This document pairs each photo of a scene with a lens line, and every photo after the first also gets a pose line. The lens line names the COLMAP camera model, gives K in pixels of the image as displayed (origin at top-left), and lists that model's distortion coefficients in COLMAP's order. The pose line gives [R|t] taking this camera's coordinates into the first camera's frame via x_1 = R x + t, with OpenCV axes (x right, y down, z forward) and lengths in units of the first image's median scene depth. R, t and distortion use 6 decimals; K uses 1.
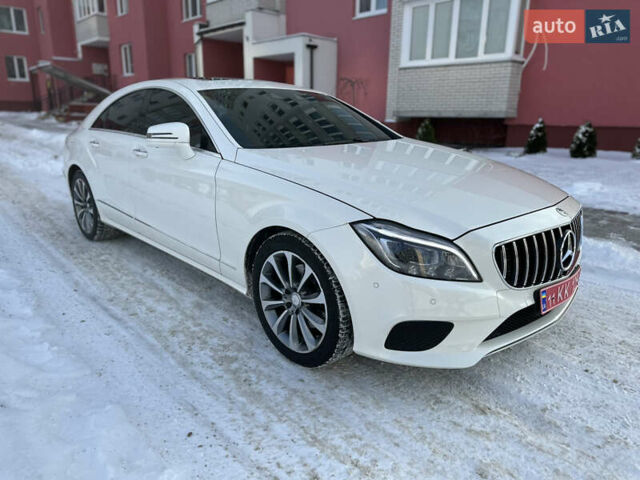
lens RADIAL K [[440.9, 0, 320.0], [0, 440.9, 240.0], [0, 0, 1]] dist [0.038046, -0.037739]
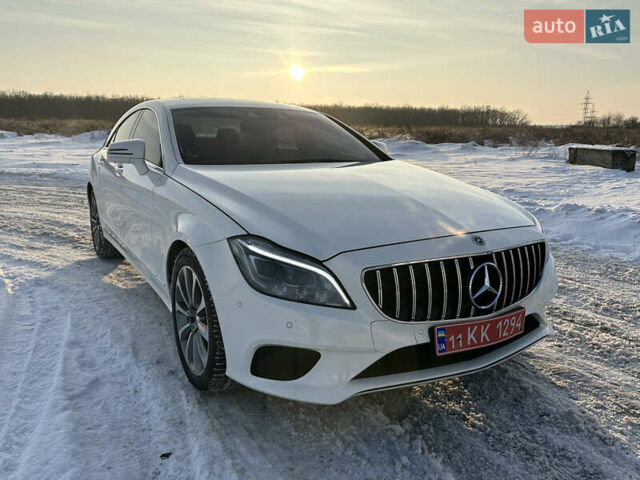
lens RADIAL K [[506.6, 0, 318.4], [0, 506.6, 234.5], [0, 0, 1]] dist [0.005292, -0.002691]
pose [[0.973170, 0.049192, -0.224767, 0.377710], [-0.069357, 0.994157, -0.082714, 0.023743], [0.219385, 0.096084, 0.970896, -0.027151]]
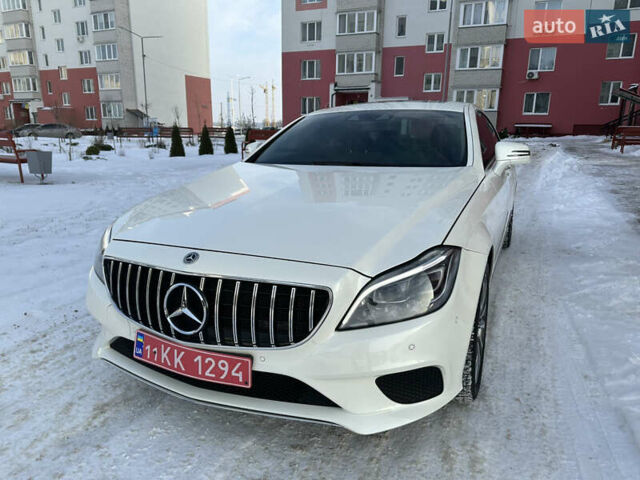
lens RADIAL K [[440.9, 0, 320.0], [0, 440.9, 240.0], [0, 0, 1]] dist [0.038046, -0.037739]
pose [[0.377535, 0.212984, -0.901169, 1.080345], [-0.256406, 0.959181, 0.119276, -0.199505], [0.889788, 0.186034, 0.416735, 0.715308]]
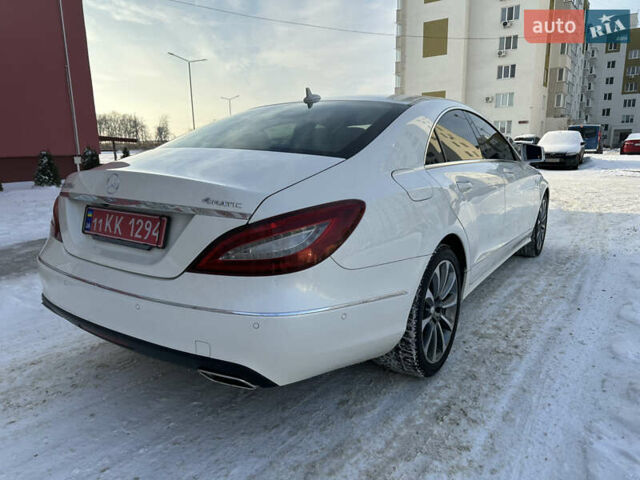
lens RADIAL K [[440.9, 0, 320.0], [0, 440.9, 240.0], [0, 0, 1]] dist [0.038046, -0.037739]
pose [[-0.190908, -0.209168, 0.959063, -1.645174], [0.277289, 0.925749, 0.257098, -0.543480], [-0.941629, 0.315020, -0.118733, 1.946799]]
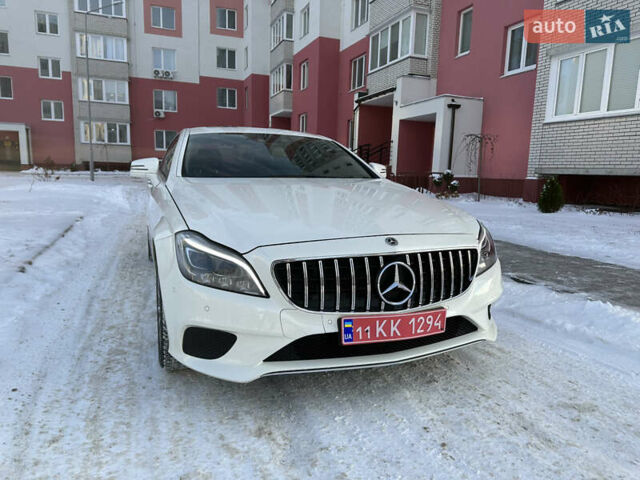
lens RADIAL K [[441.0, 0, 326.0], [0, 441.0, 239.8], [0, 0, 1]] dist [0.075743, -0.101695]
pose [[0.928763, 0.066070, -0.364738, 0.619162], [-0.114014, 0.987203, -0.111499, 0.044327], [0.352703, 0.145141, 0.924410, 0.066733]]
